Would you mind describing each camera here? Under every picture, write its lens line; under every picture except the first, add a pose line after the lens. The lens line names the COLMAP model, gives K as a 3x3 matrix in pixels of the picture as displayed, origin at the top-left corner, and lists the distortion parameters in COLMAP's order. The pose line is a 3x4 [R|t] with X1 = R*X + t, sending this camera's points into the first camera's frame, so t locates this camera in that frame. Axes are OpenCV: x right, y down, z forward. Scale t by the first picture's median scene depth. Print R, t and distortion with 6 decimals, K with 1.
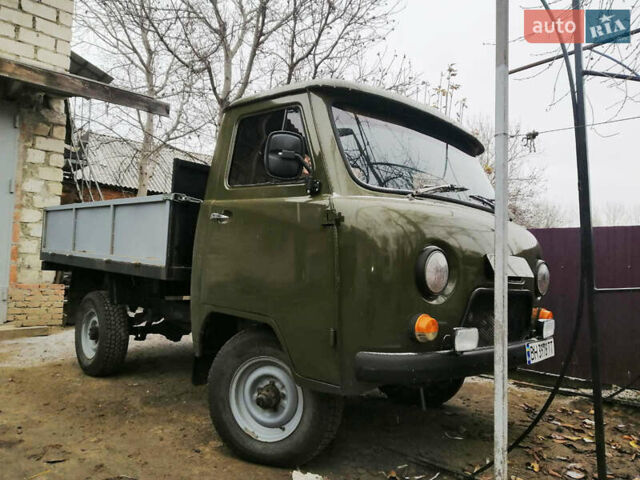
lens RADIAL K [[476.9, 0, 319.4], [0, 476.9, 239.1], [0, 0, 1]] dist [0.004811, -0.009577]
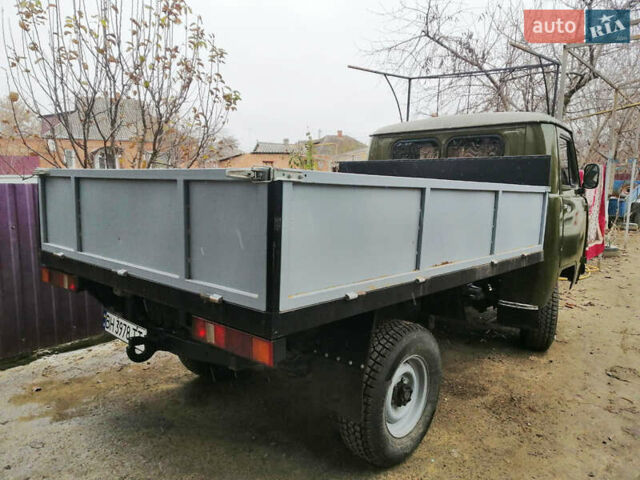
lens RADIAL K [[476.9, 0, 319.2], [0, 476.9, 241.4], [0, 0, 1]] dist [0.004811, -0.009577]
pose [[-0.056488, -0.167530, 0.984247, -1.364101], [-0.080967, 0.983343, 0.162729, -0.106143], [-0.995115, -0.070499, -0.069112, 1.539631]]
